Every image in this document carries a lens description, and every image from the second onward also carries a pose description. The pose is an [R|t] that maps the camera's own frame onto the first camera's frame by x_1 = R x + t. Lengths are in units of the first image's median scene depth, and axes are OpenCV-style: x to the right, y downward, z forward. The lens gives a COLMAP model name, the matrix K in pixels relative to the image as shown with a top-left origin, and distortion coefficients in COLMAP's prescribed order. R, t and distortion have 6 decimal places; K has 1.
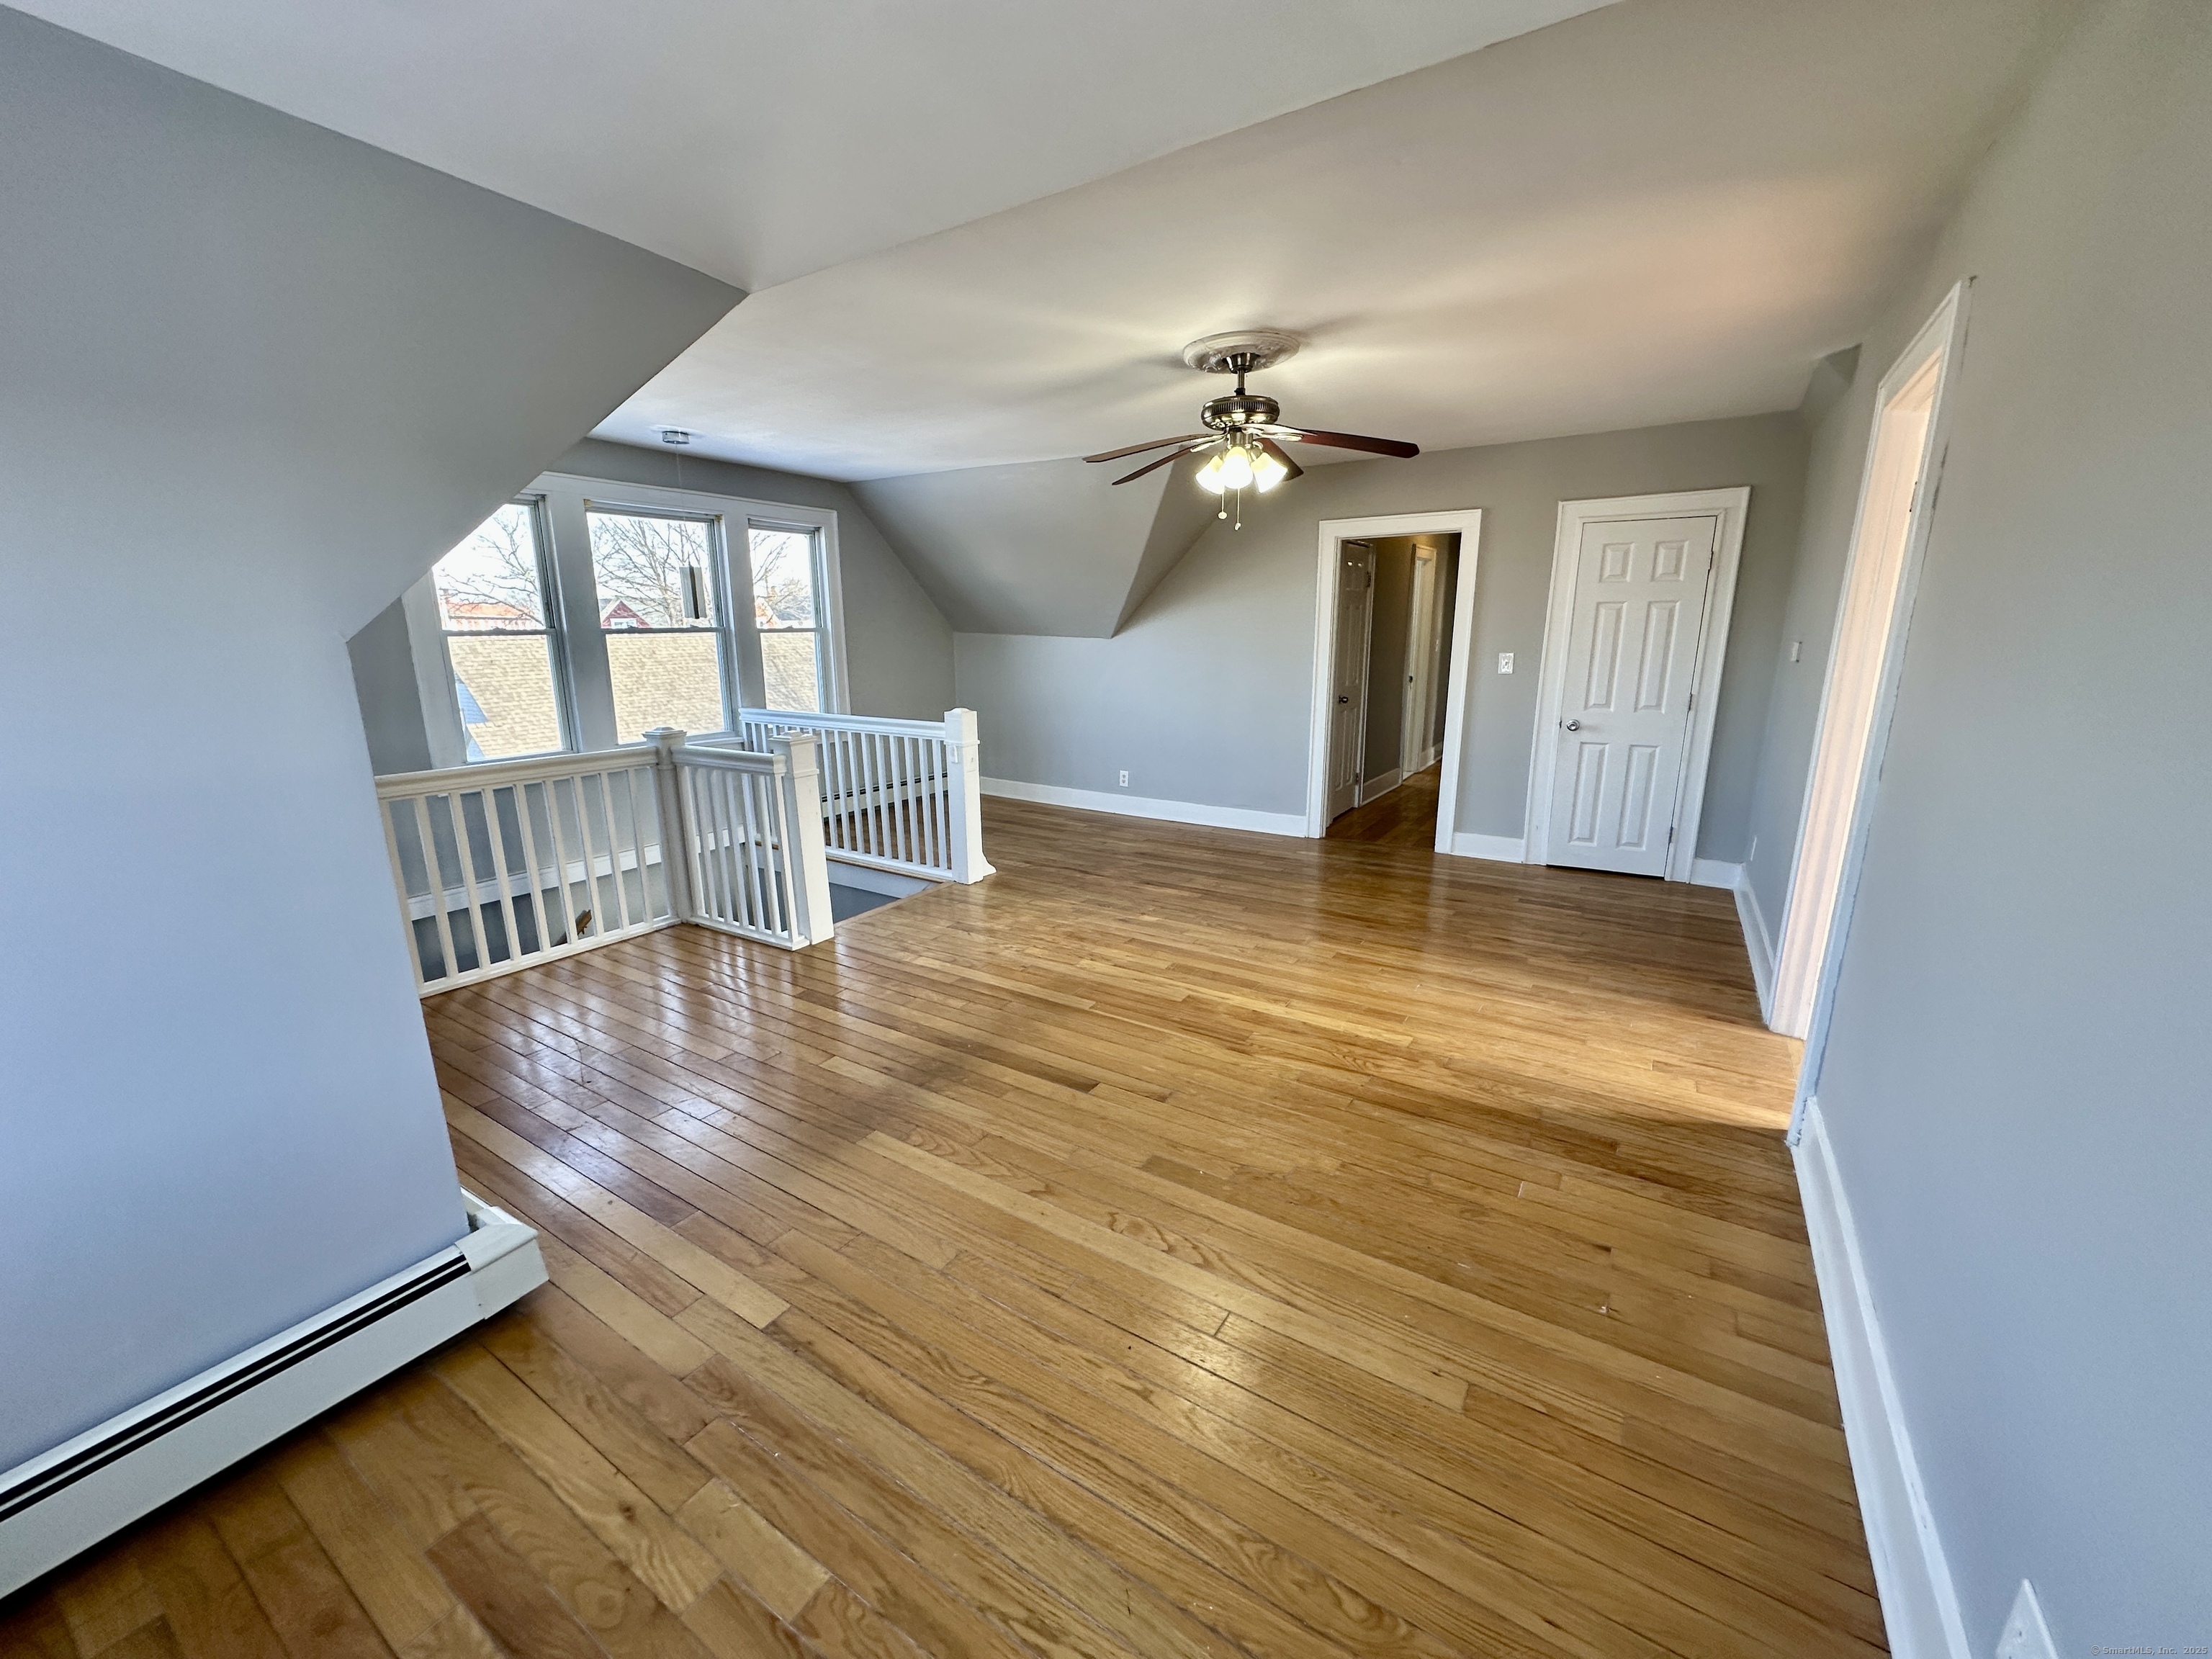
lens RADIAL K [[882.0, 0, 1106.0], [0, 882.0, 829.5], [0, 0, 1]] dist [-0.001755, -0.000027]
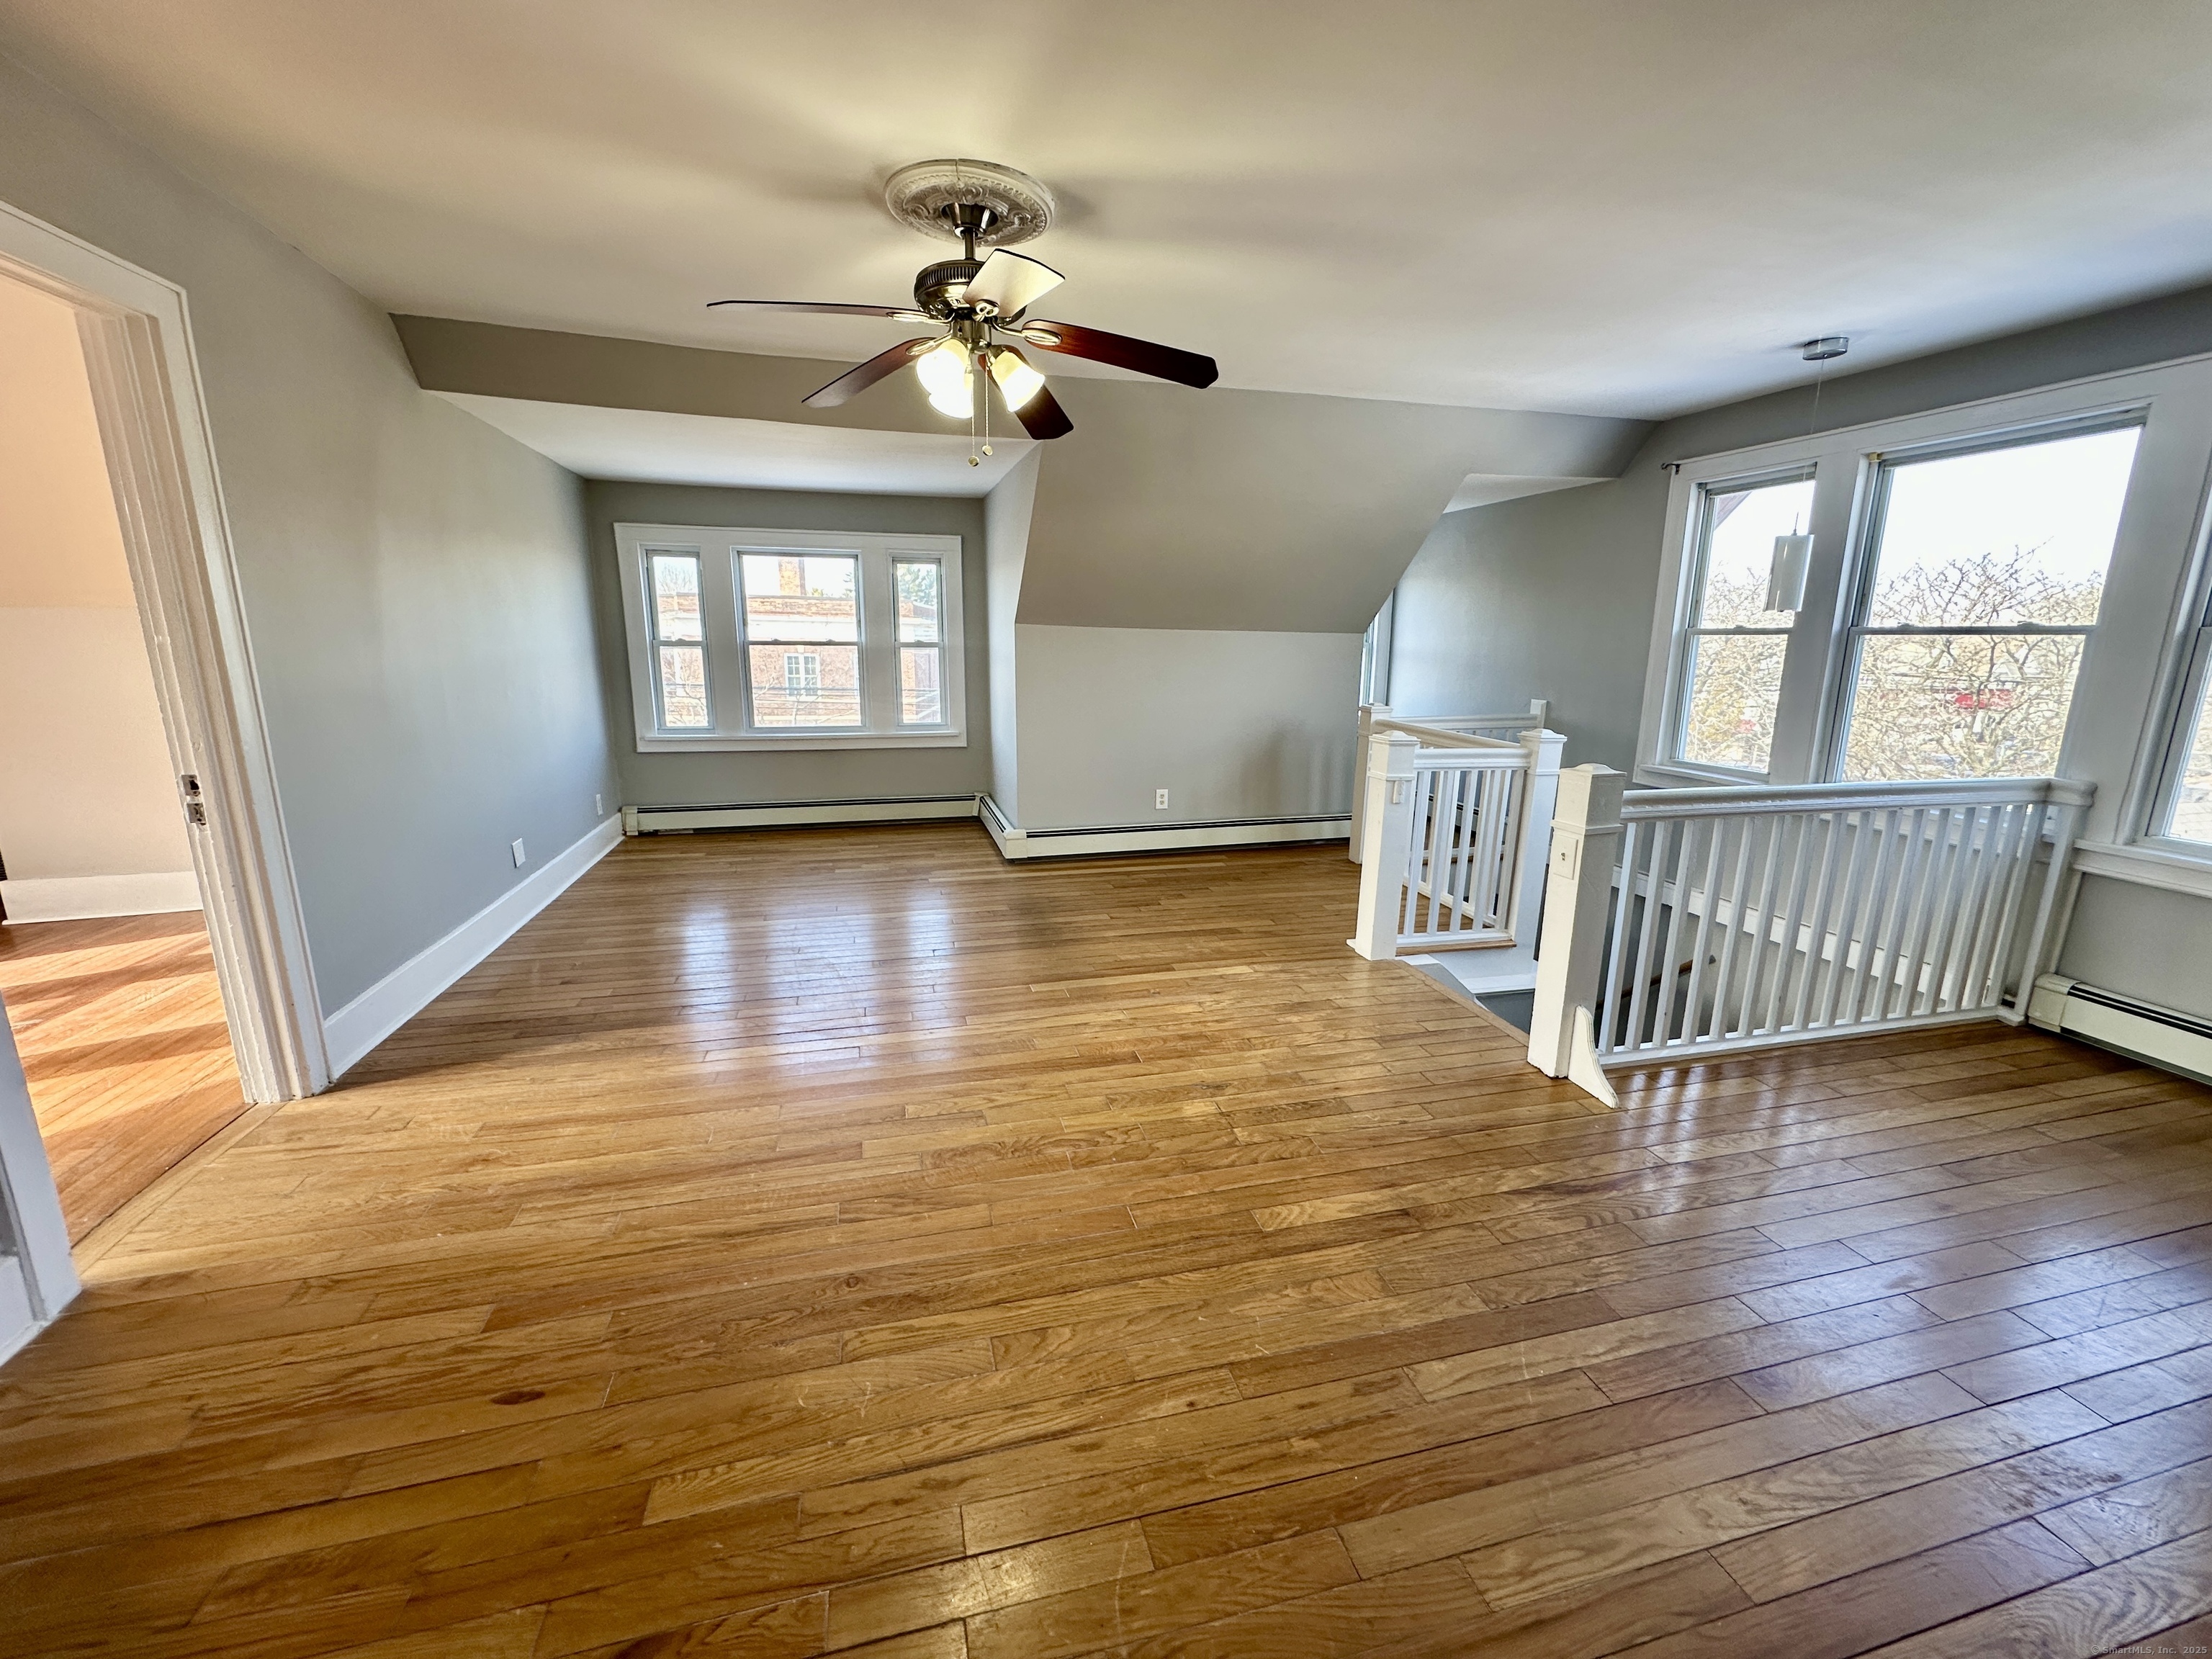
lens RADIAL K [[882.0, 0, 1106.0], [0, 882.0, 829.5], [0, 0, 1]] dist [-0.001755, -0.000027]
pose [[-0.682349, 0.153376, -0.714756, 0.557385], [-0.175041, 0.915020, 0.363455, -0.313718], [0.709761, 0.373115, -0.597515, 1.436415]]
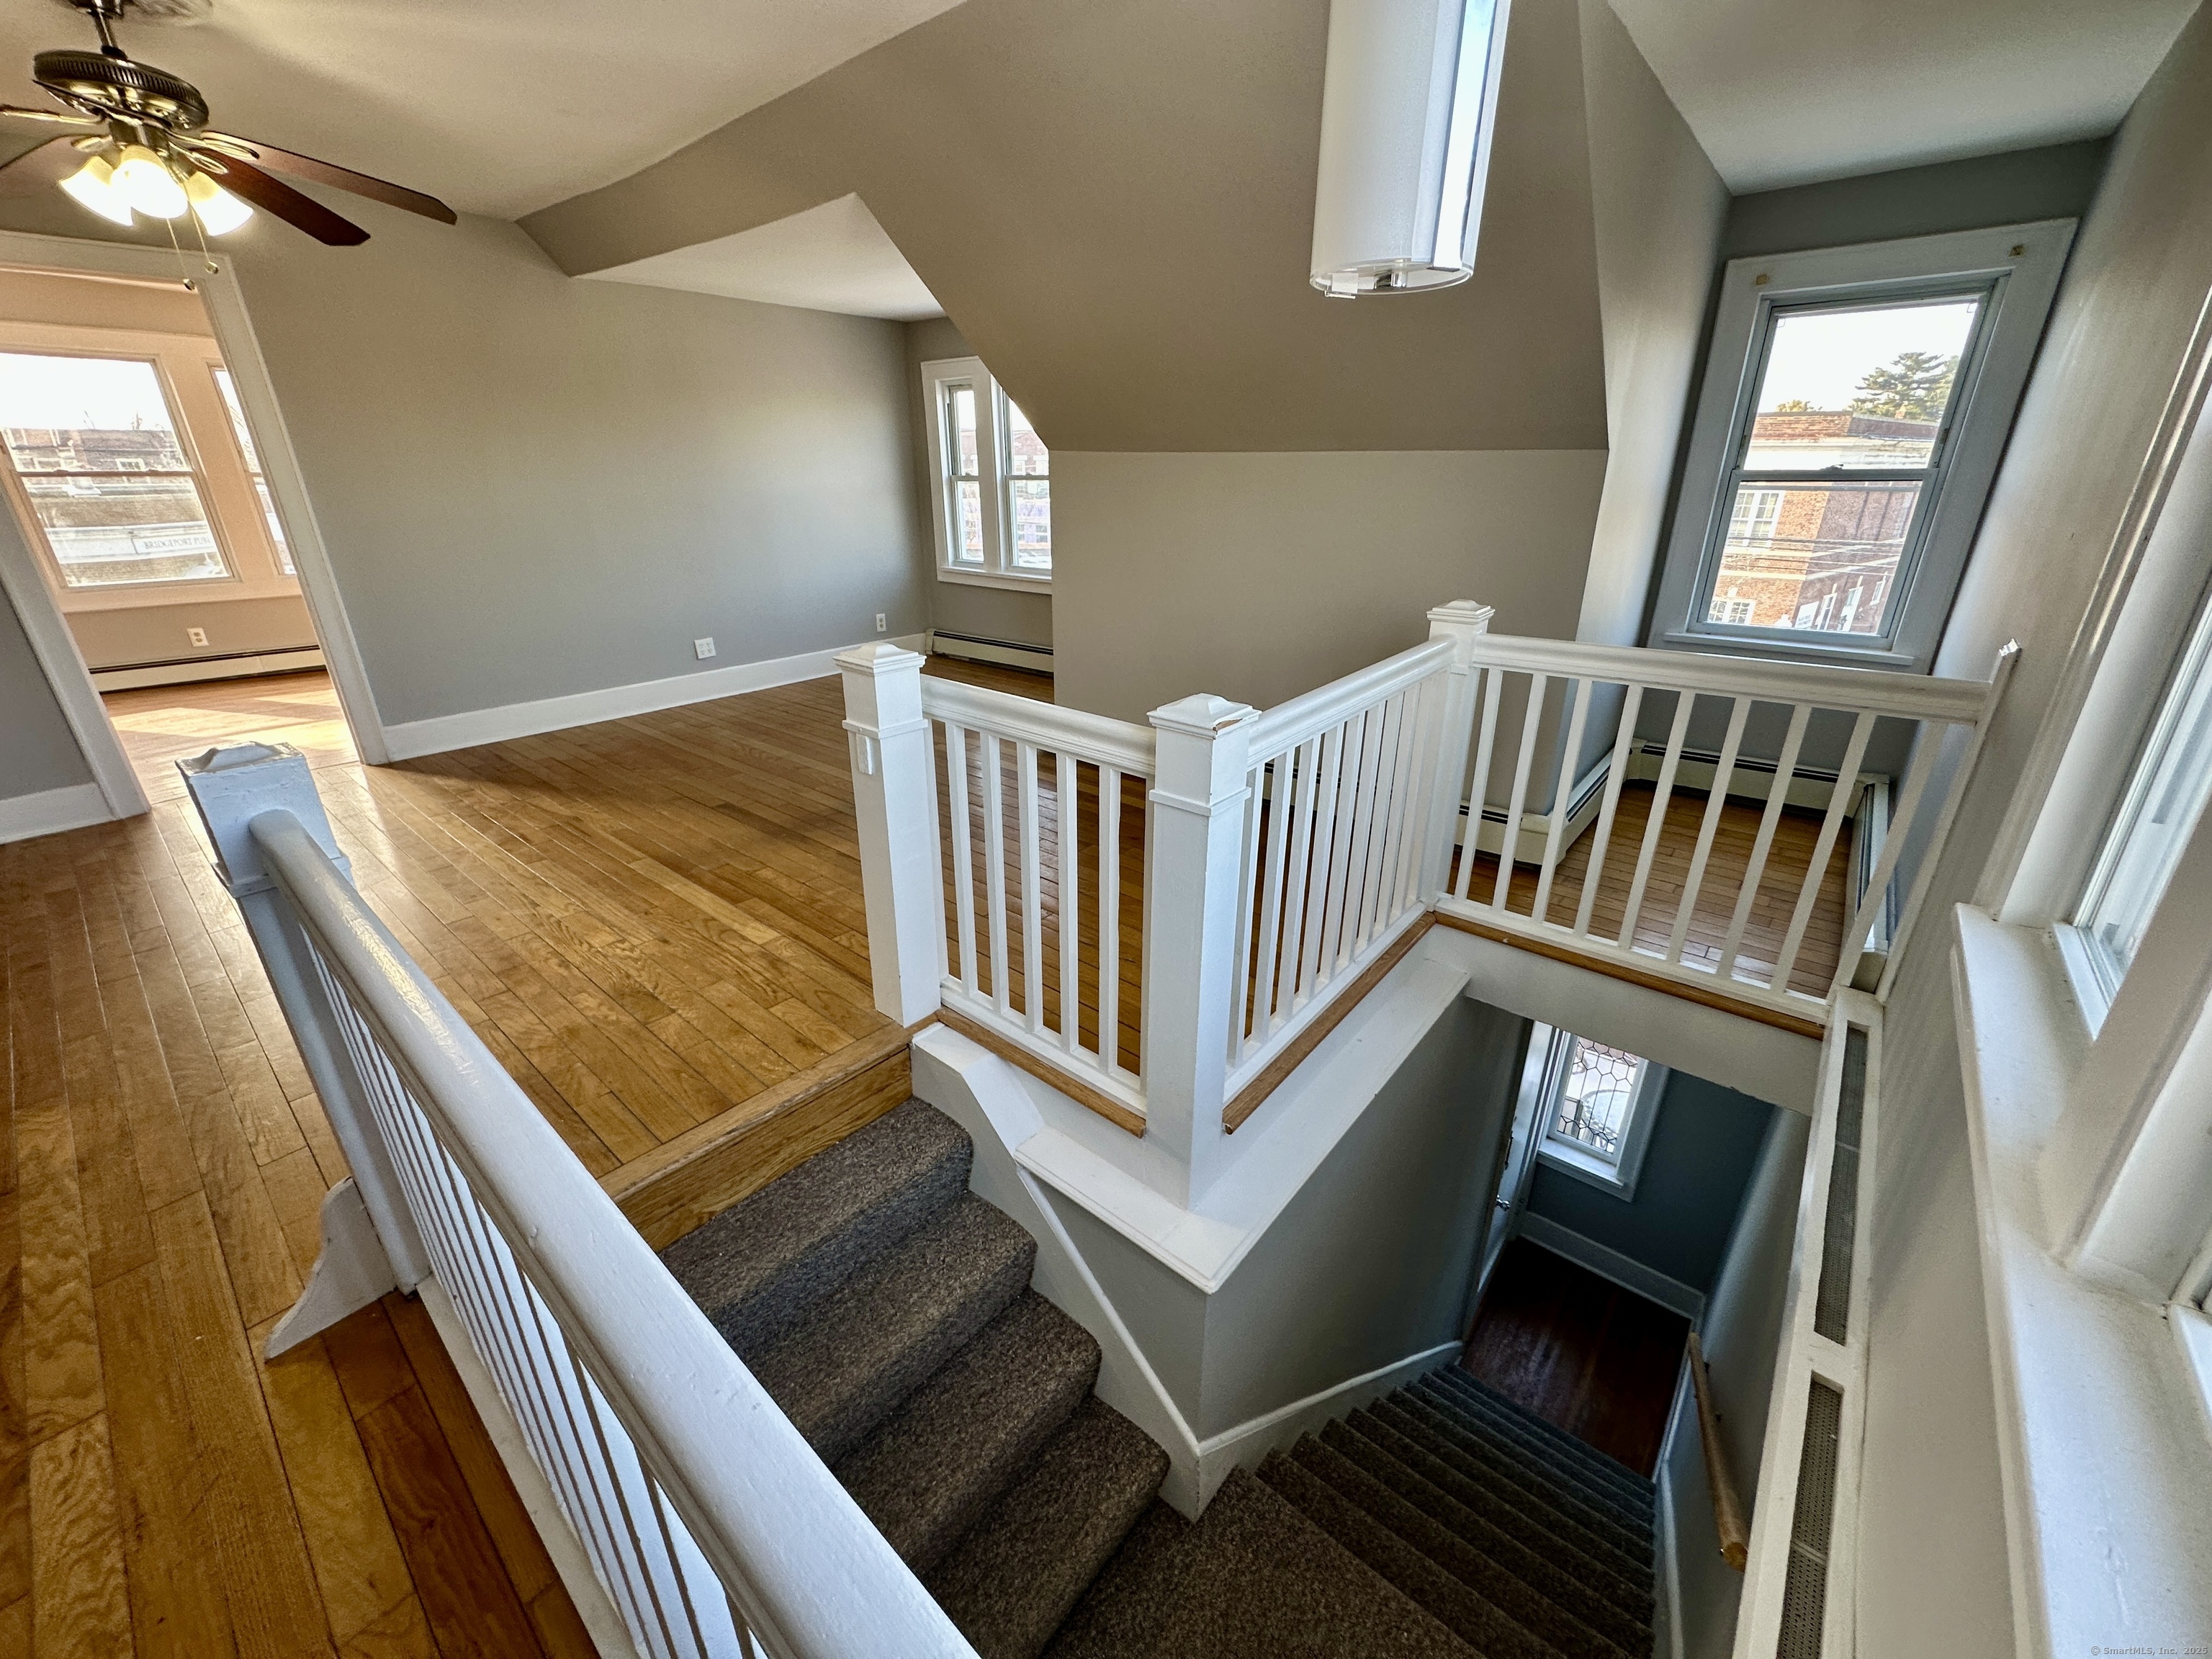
lens RADIAL K [[882.0, 0, 1106.0], [0, 882.0, 829.5], [0, 0, 1]] dist [-0.001755, -0.000027]
pose [[-0.990752, -0.042726, 0.128784, -0.581942], [0.040500, 0.812742, 0.581215, -0.331074], [-0.129501, 0.581055, -0.803495, 1.518807]]
